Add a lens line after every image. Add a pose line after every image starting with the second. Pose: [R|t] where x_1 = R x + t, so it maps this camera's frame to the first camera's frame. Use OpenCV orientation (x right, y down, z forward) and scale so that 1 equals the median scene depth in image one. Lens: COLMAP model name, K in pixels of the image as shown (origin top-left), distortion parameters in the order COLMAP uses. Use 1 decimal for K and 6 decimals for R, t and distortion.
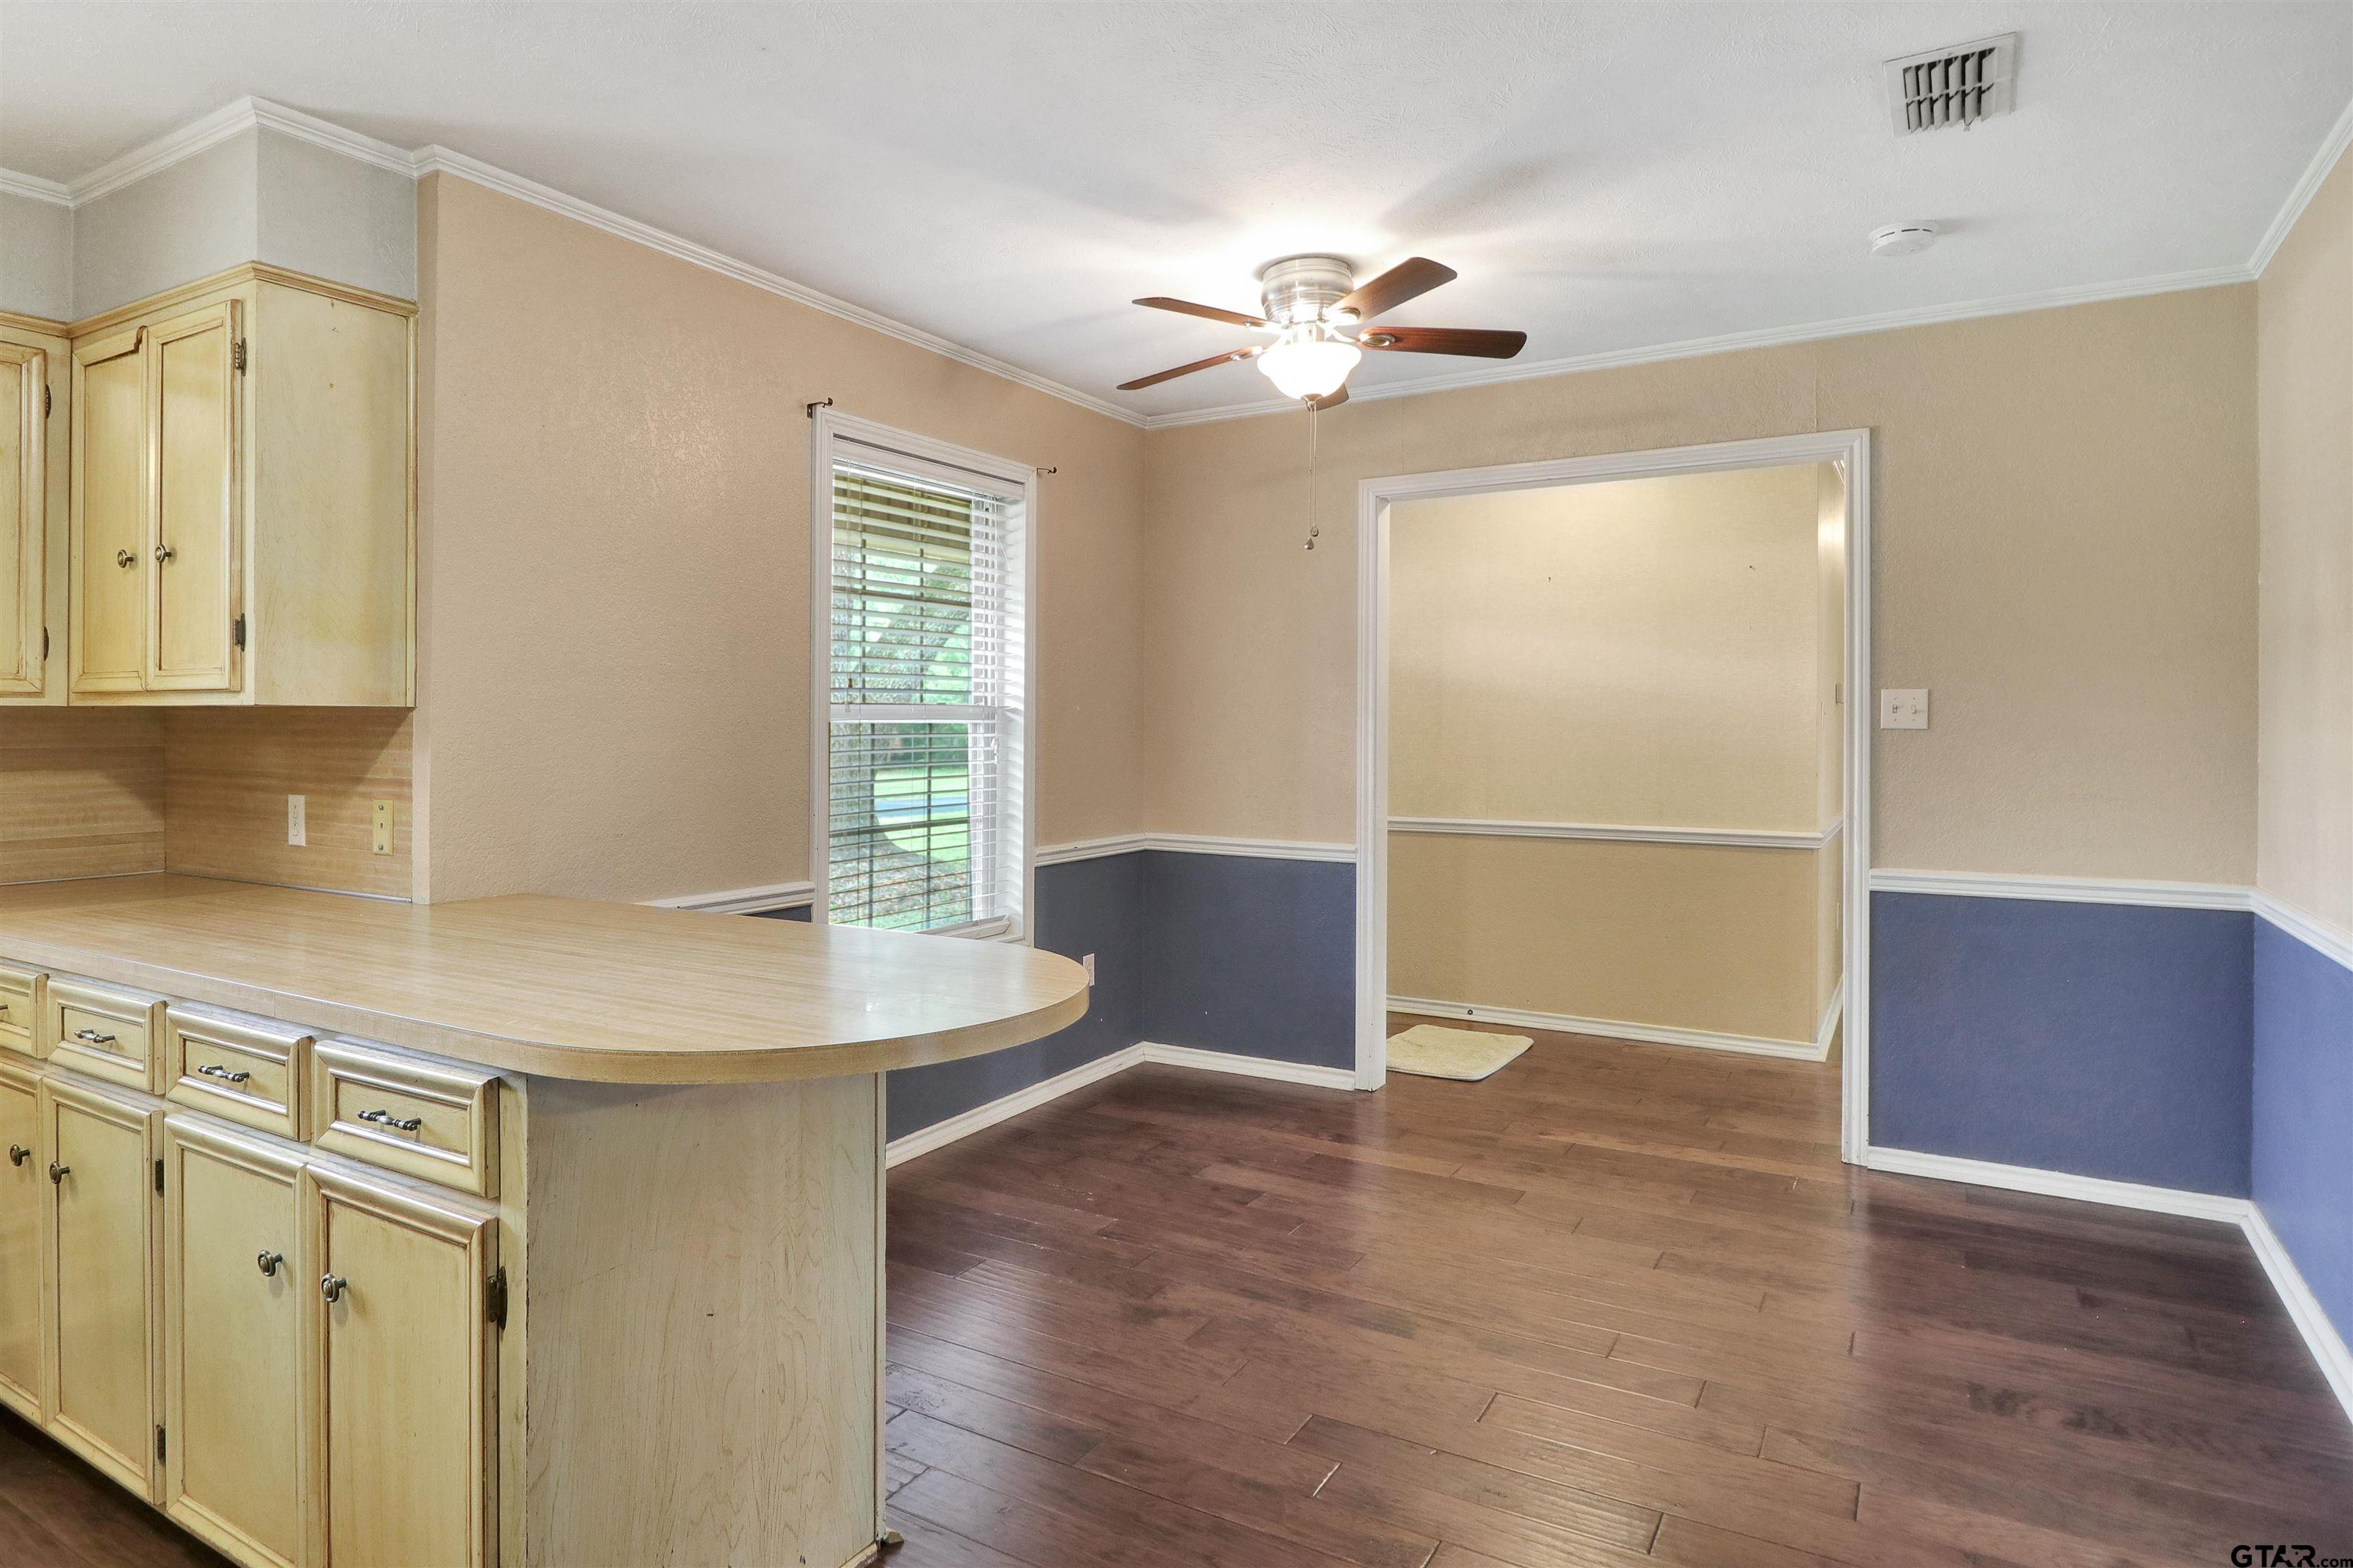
lens RADIAL K [[1311.0, 0, 1176.3], [0, 1311.0, 722.1], [0, 0, 1]] dist [-0.000497, -0.001170]
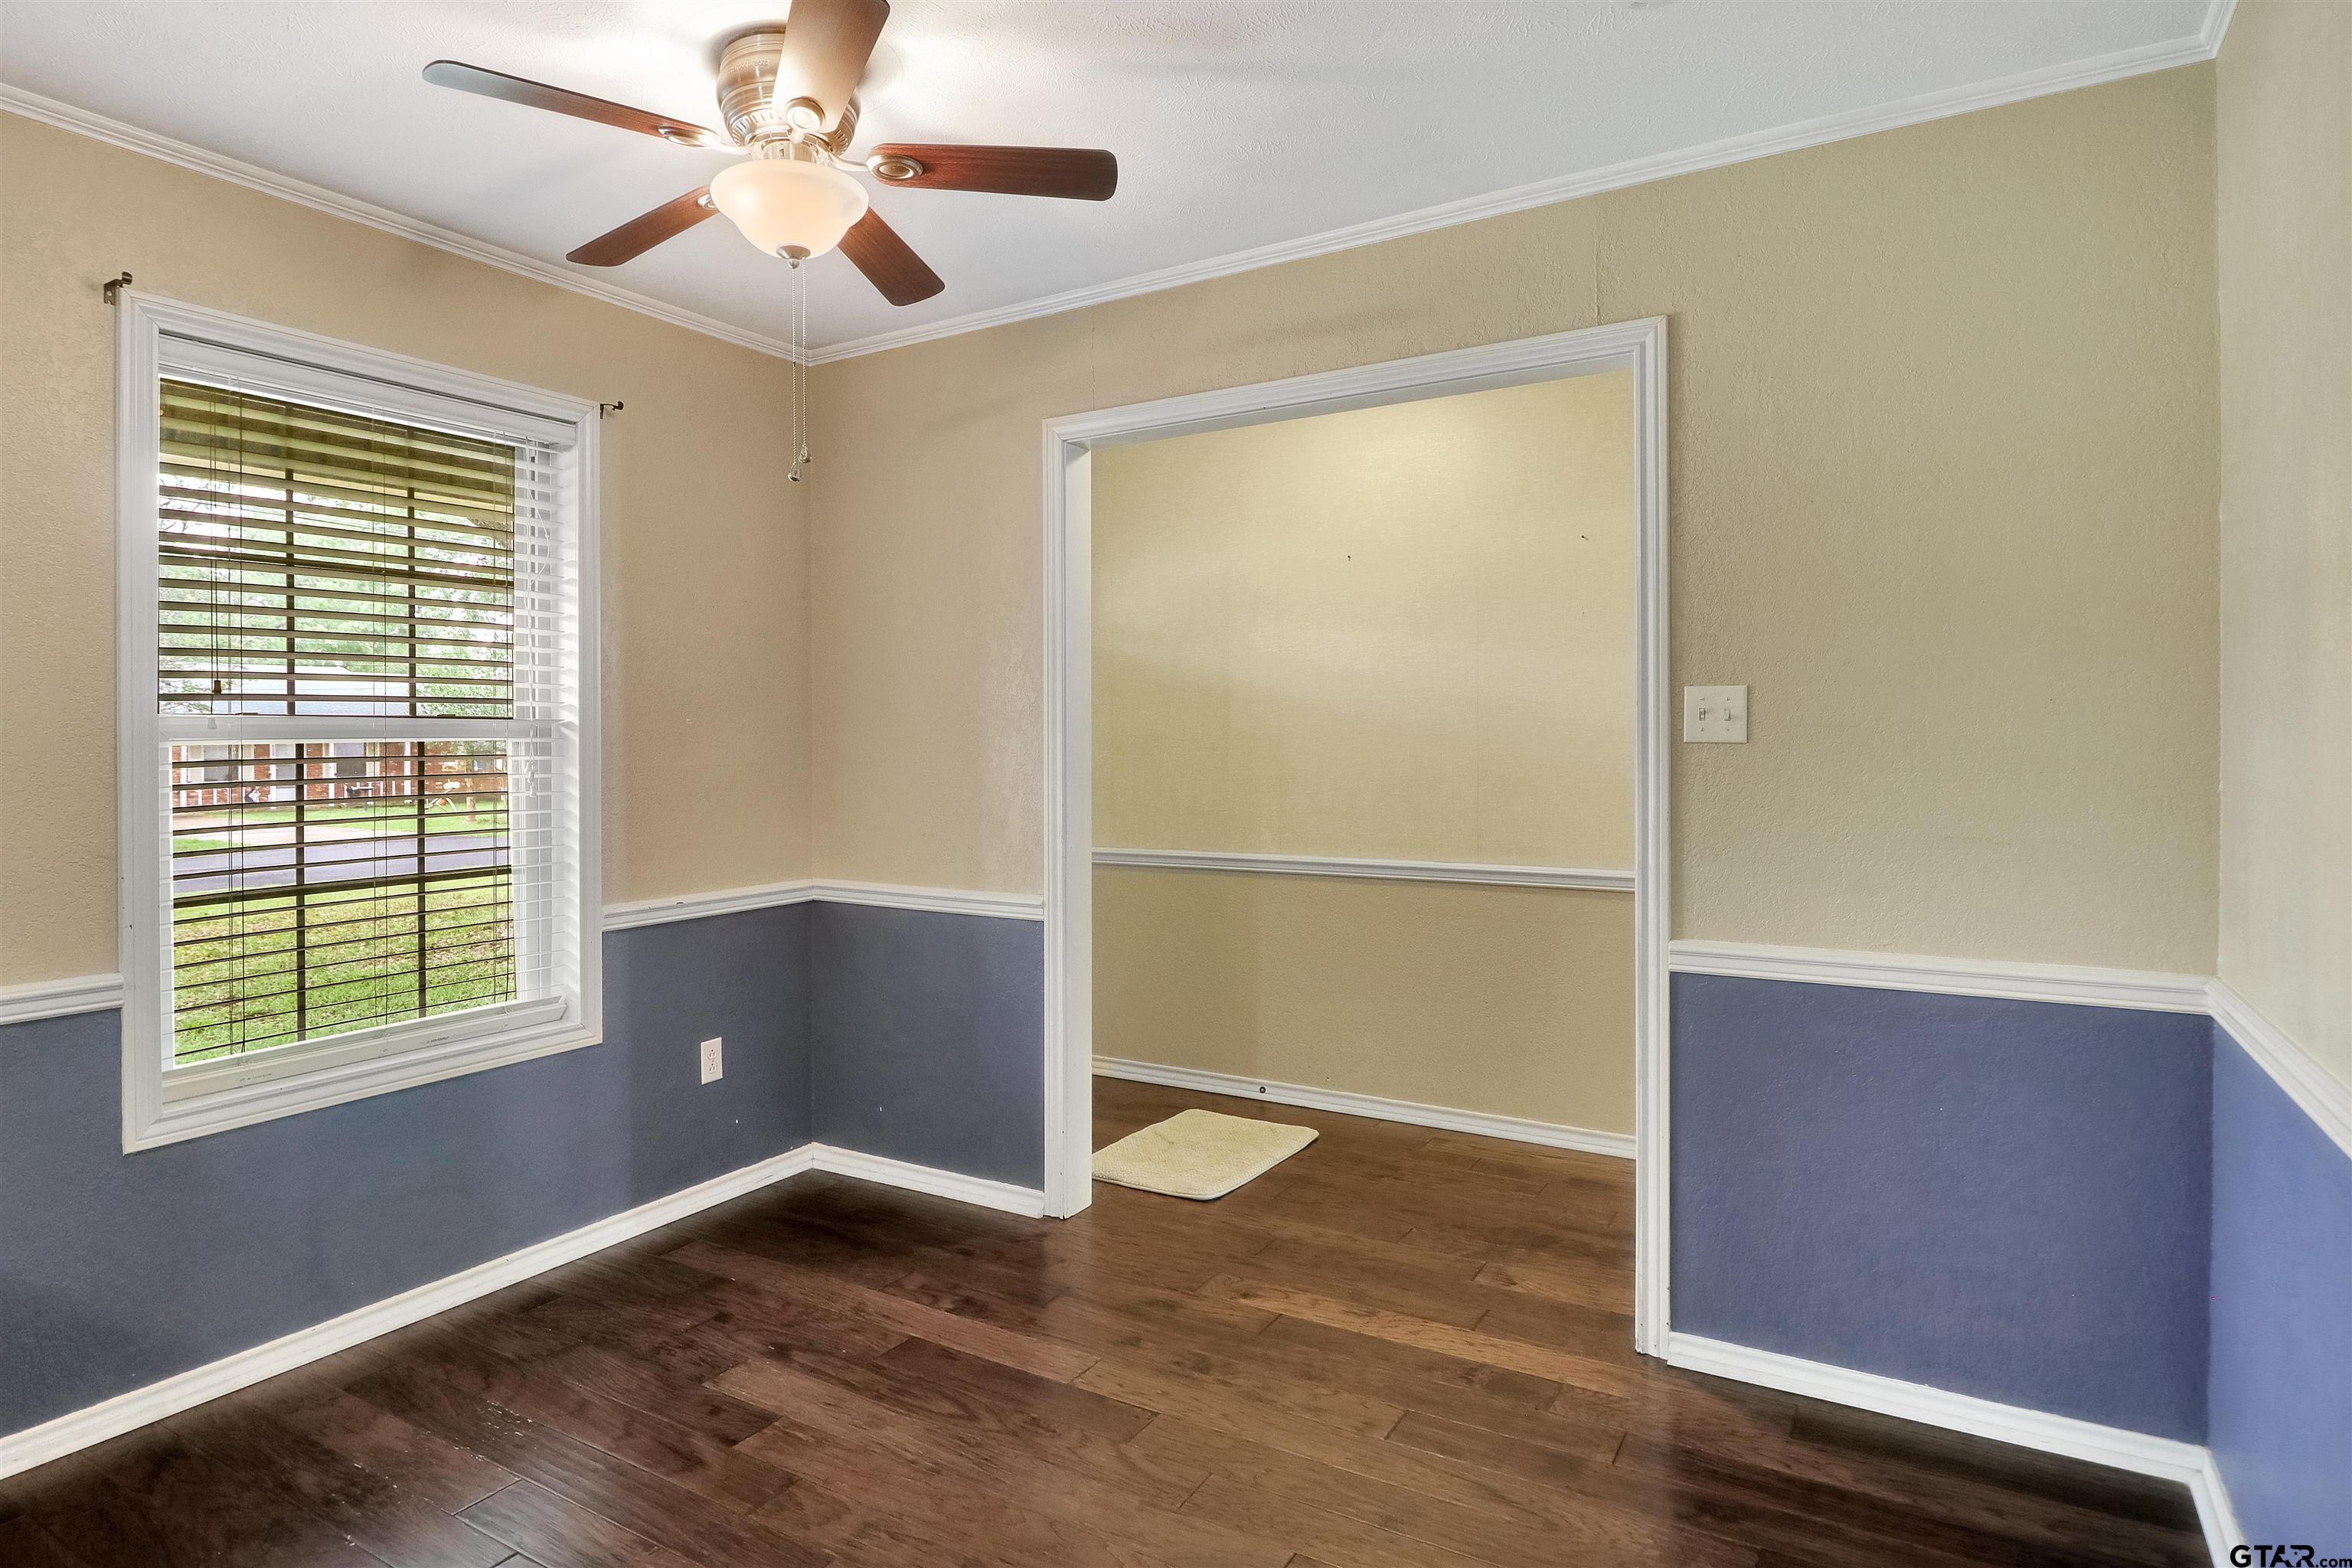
lens RADIAL K [[1268.0, 0, 1181.9], [0, 1268.0, 744.0], [0, 0, 1]] dist [0.012122, -0.011973]
pose [[0.999954, -0.007152, -0.006465, 0.255690], [0.007197, 0.999950, 0.006894, -0.000574], [0.006416, -0.006940, 0.999955, 0.295825]]
